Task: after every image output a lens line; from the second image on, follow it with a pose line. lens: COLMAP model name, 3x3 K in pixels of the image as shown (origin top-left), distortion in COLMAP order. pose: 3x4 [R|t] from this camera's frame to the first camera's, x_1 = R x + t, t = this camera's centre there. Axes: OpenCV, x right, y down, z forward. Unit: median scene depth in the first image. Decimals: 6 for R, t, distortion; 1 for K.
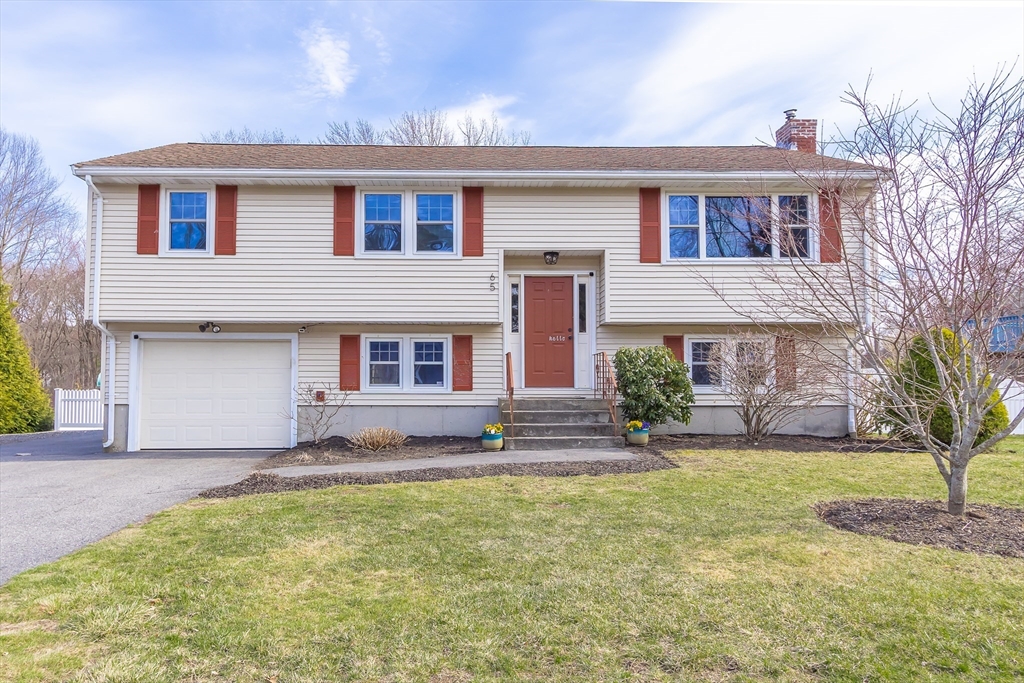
lens RADIAL K [[801.1, 0, 512.8], [0, 801.1, 355.1], [0, 0, 1]] dist [-0.000455, 0.000121]
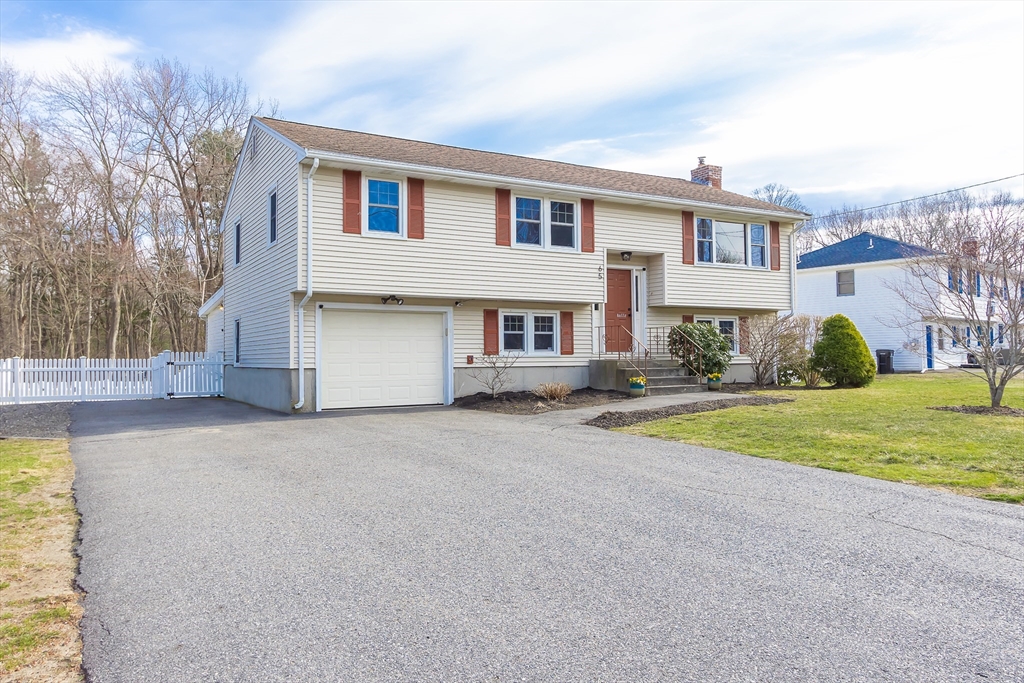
lens RADIAL K [[761.6, 0, 512.0], [0, 761.6, 341.5], [0, 0, 1]] dist [0.000709, 0.000894]
pose [[0.873955, 0.002891, 0.485999, -0.749015], [-0.014521, 0.999691, 0.020166, -0.000080], [-0.485790, -0.024681, 0.873727, -0.037194]]
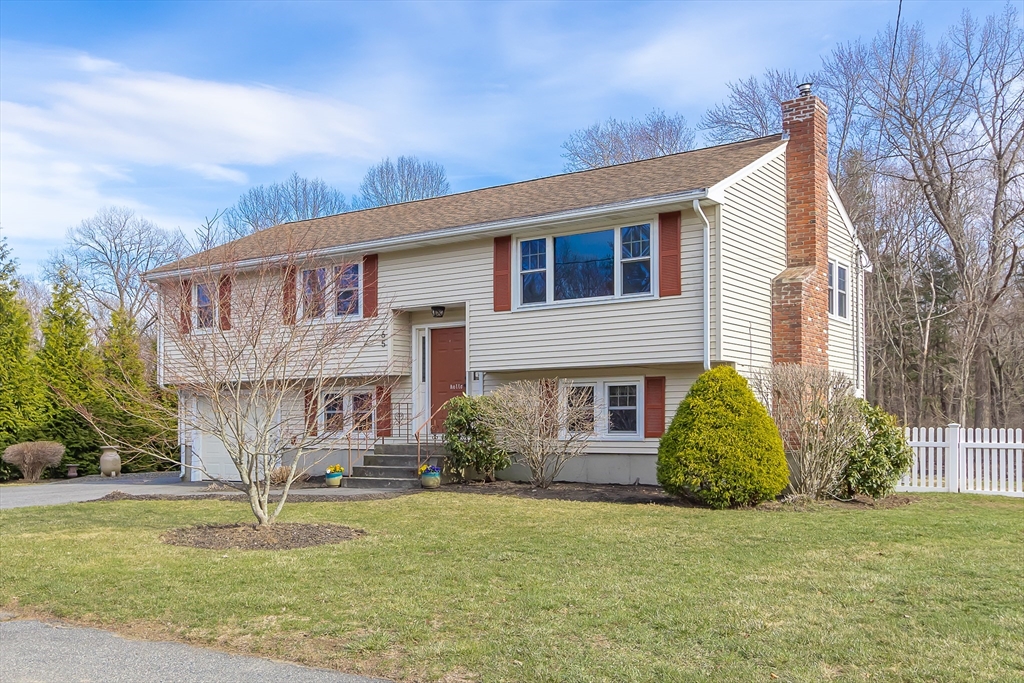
lens RADIAL K [[972.3, 0, 511.5], [0, 972.3, 428.2], [0, 0, 1]] dist [0.000090, -0.000131]
pose [[0.807073, -0.001220, -0.590450, 0.893470], [0.021288, 0.999408, 0.027032, -0.000011], [0.590067, -0.034387, 0.806621, 0.009470]]
